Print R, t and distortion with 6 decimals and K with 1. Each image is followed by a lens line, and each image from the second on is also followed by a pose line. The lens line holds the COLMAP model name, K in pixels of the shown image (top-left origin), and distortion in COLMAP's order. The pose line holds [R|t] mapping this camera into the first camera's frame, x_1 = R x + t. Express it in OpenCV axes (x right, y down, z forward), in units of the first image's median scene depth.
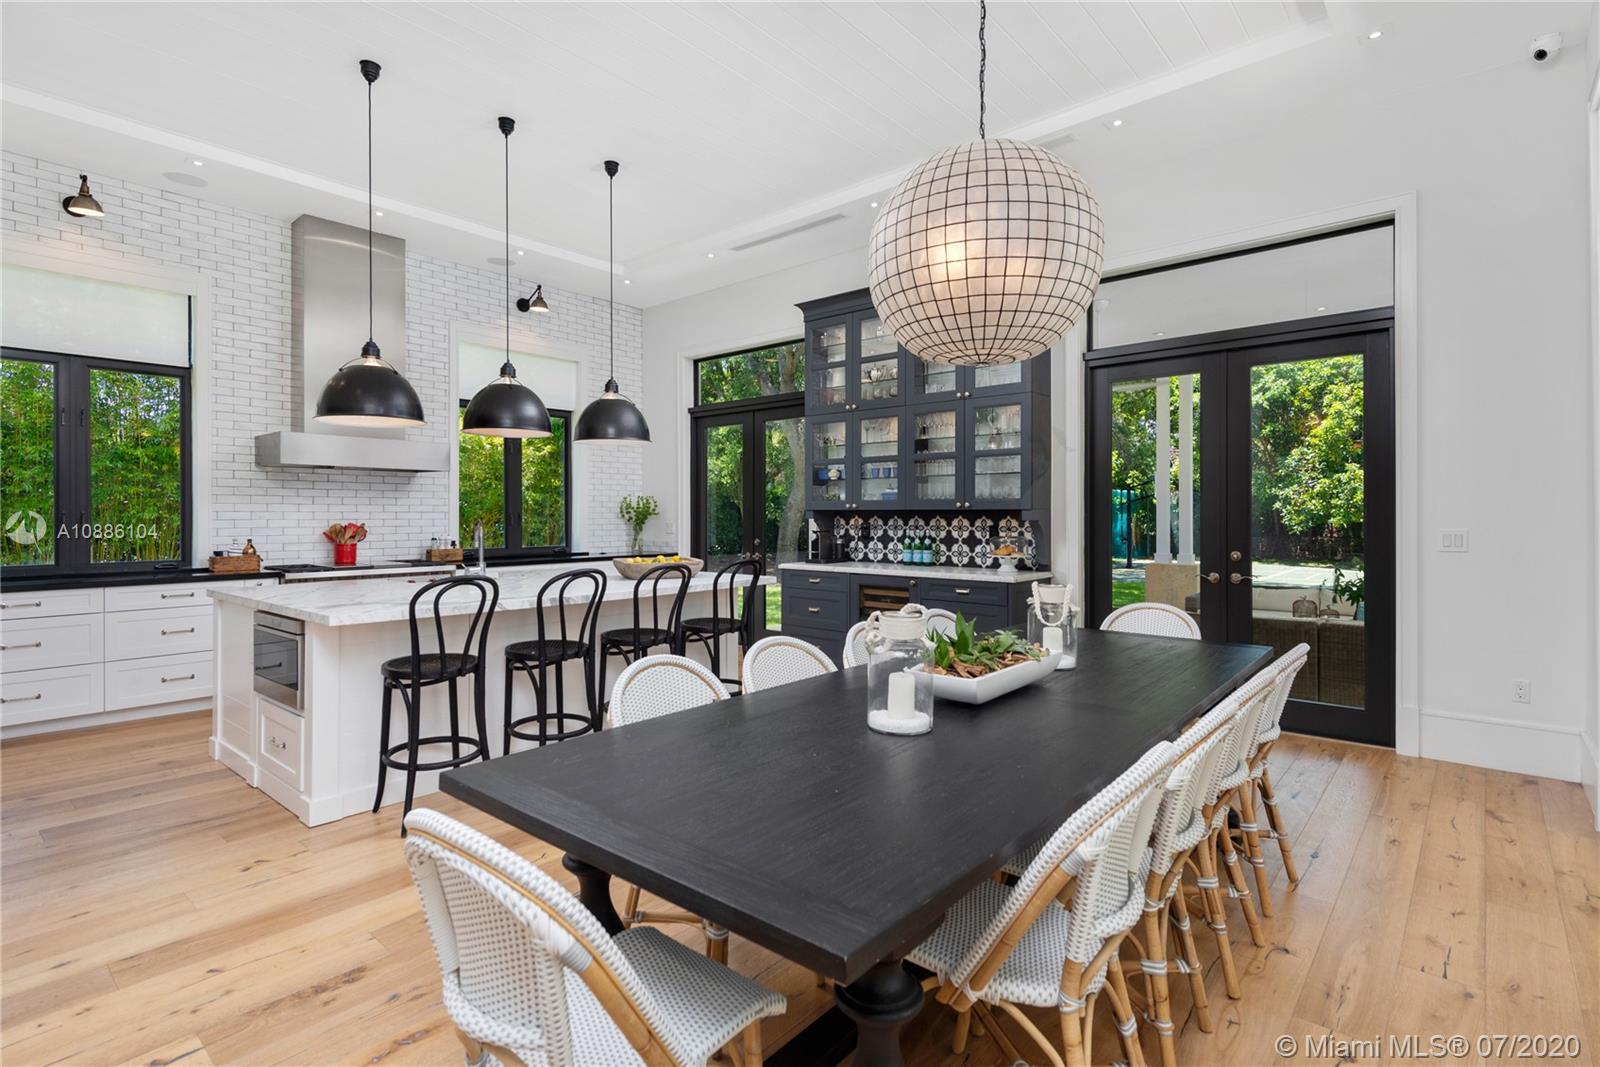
lens RADIAL K [[773.6, 0, 797.6], [0, 773.6, 515.2], [0, 0, 1]] dist [0.014321, -0.001848]
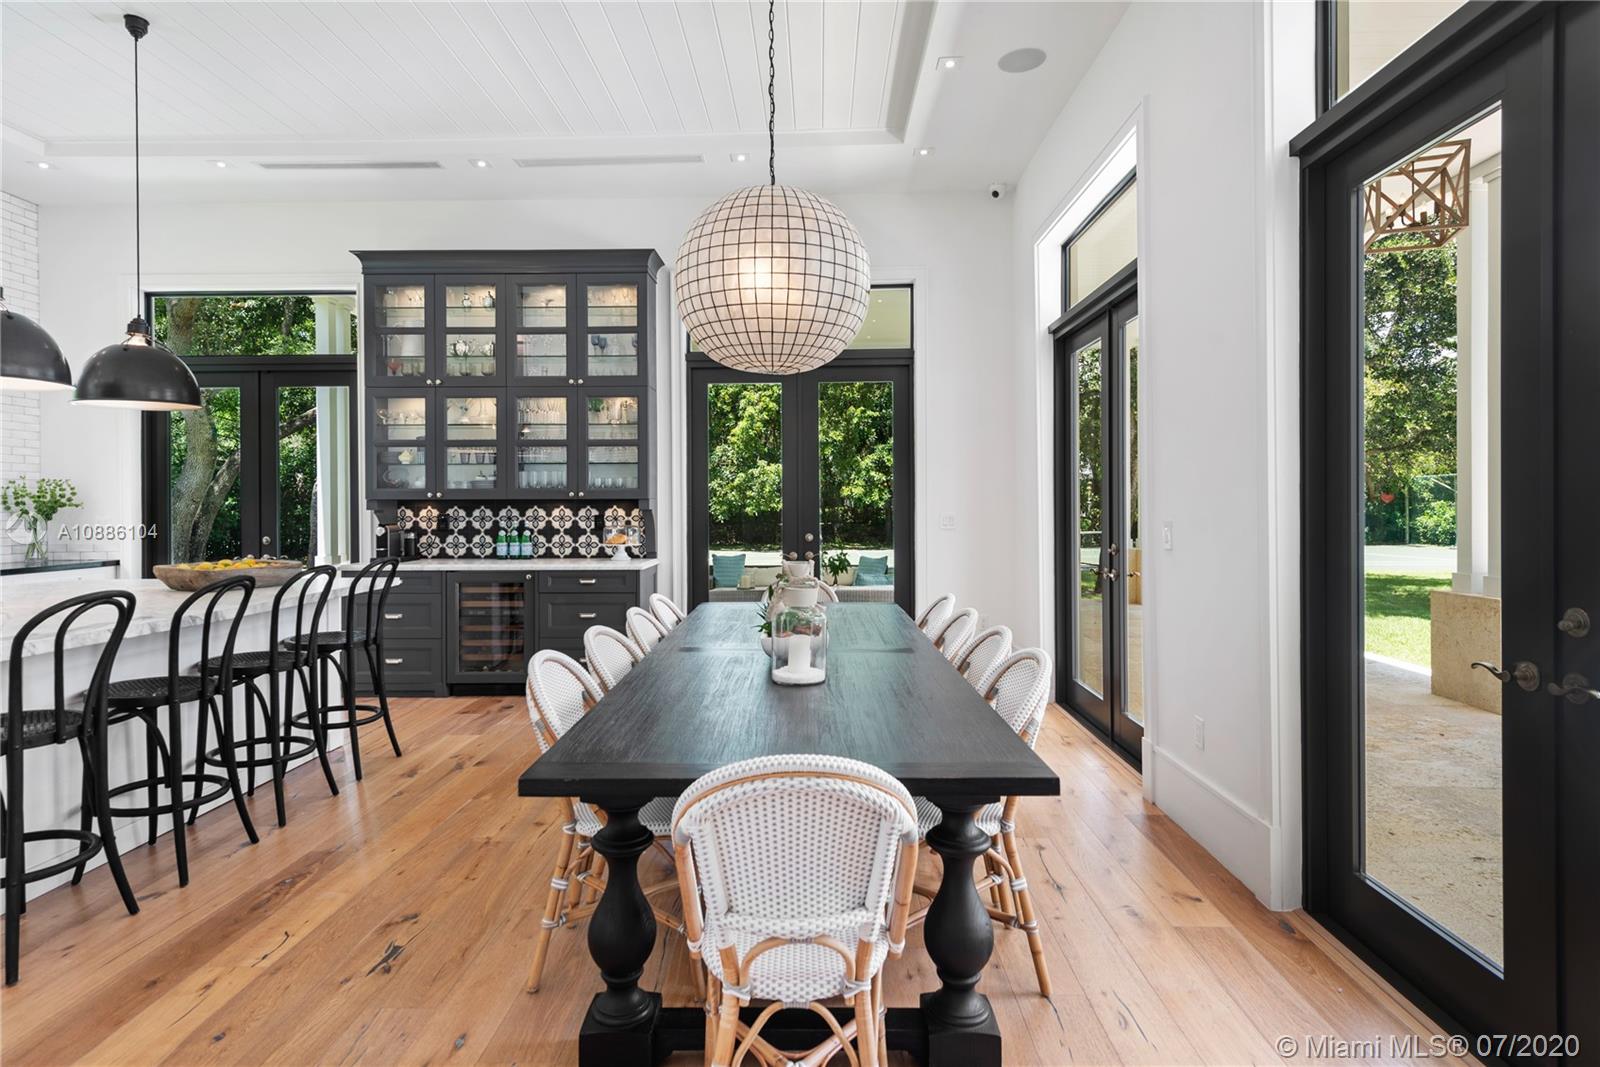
lens RADIAL K [[846.4, 0, 806.9], [0, 846.4, 503.1], [0, 0, 1]] dist [0.001454, -0.000340]
pose [[0.760840, -0.000864, 0.648939, -0.239655], [0.003421, 0.999991, -0.002679, 0.001680], [-0.648930, 0.004258, 0.760836, -0.004252]]
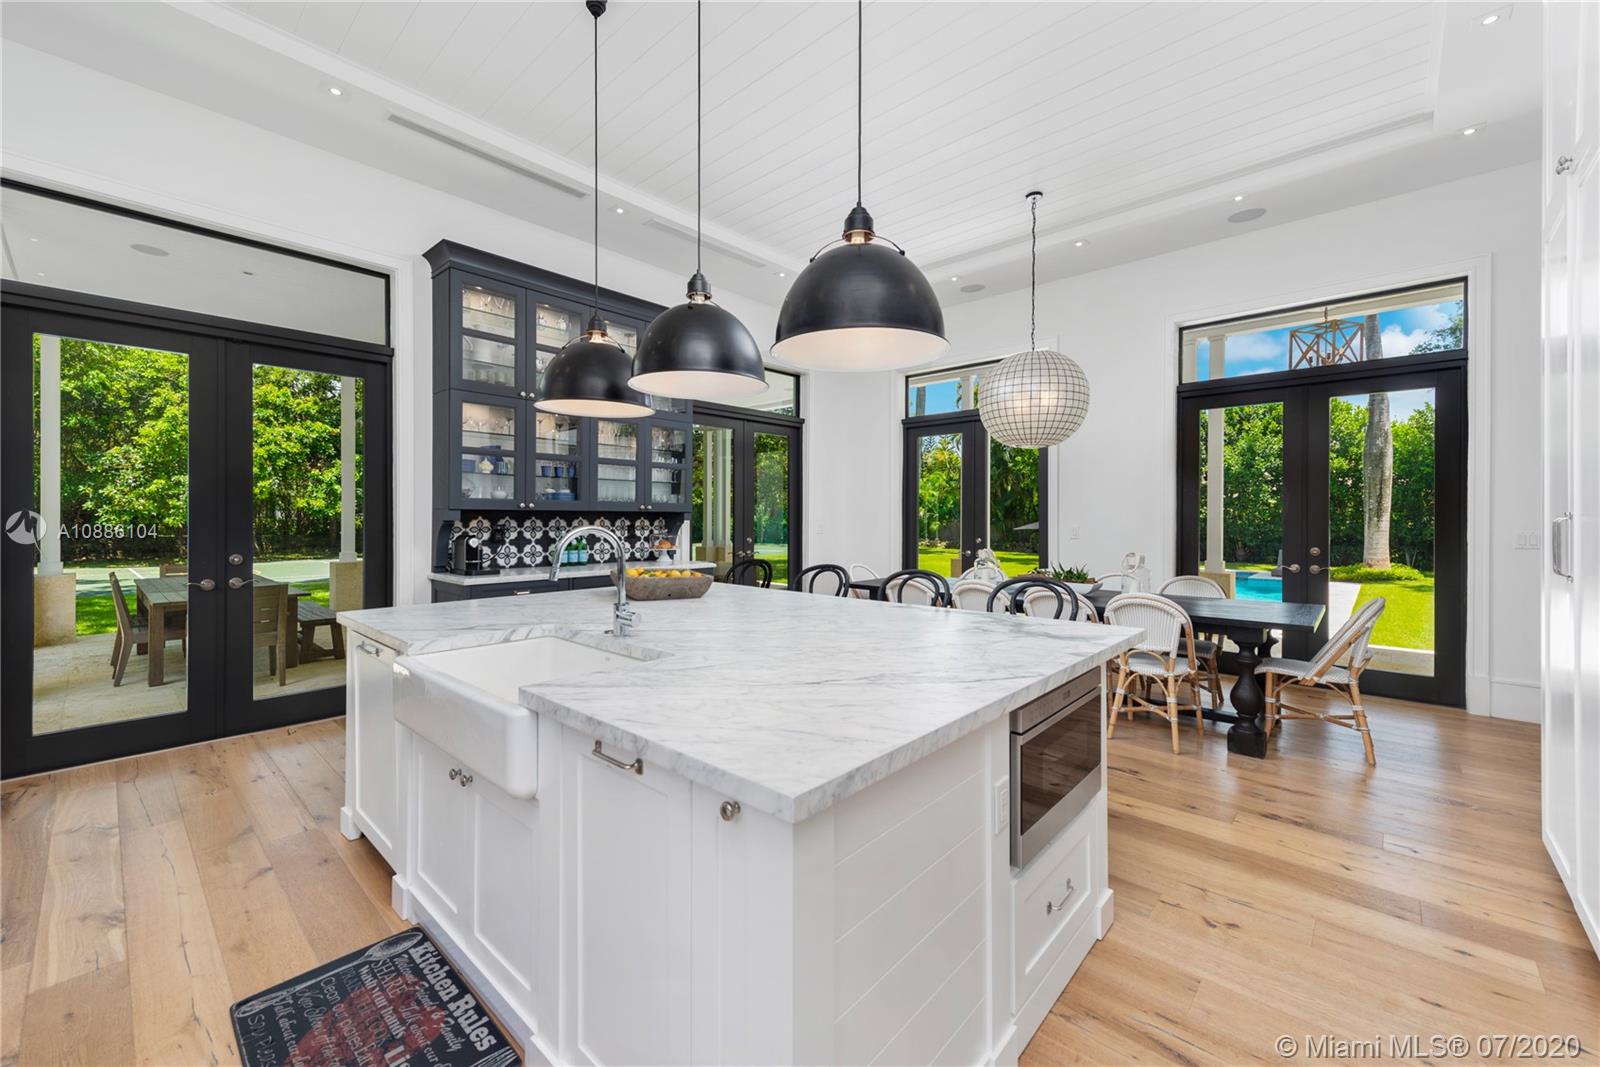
lens RADIAL K [[637.4, 0, 801.6], [0, 637.4, 509.9], [0, 0, 1]] dist [0.000908, -0.000270]
pose [[0.011089, 0.013381, 0.999849, -0.678646], [-0.004148, 0.999902, -0.013336, 0.001878], [-0.999930, -0.003999, 0.011144, 0.695567]]
